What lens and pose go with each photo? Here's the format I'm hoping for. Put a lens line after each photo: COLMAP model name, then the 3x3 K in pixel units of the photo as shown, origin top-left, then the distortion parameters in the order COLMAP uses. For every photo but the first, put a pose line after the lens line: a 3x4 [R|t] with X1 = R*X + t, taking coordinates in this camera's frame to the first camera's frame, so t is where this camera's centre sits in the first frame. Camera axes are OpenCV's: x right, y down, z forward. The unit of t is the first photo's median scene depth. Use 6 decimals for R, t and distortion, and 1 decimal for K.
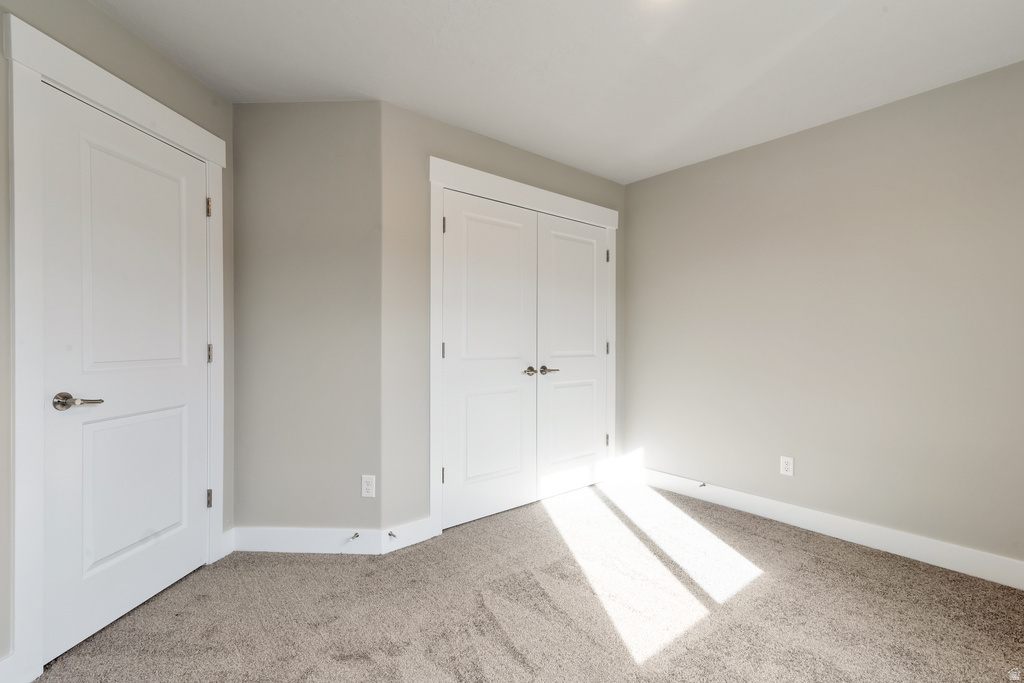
lens RADIAL K [[466.4, 0, 512.0], [0, 466.4, 341.5], [0, 0, 1]] dist [0.019478, -0.000177]
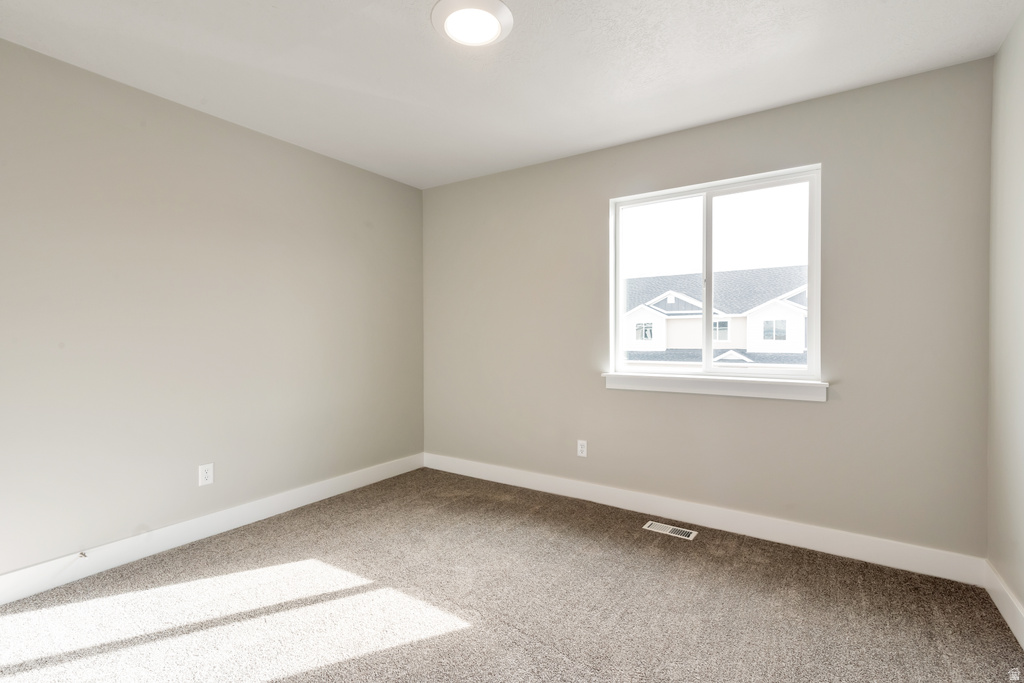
lens RADIAL K [[466.4, 0, 512.0], [0, 466.4, 341.5], [0, 0, 1]] dist [0.019478, -0.000177]
pose [[-0.285369, -0.004401, 0.958408, -0.534110], [0.000980, 0.999988, 0.004883, 0.001661], [-0.958417, 0.002333, -0.285361, 0.791927]]
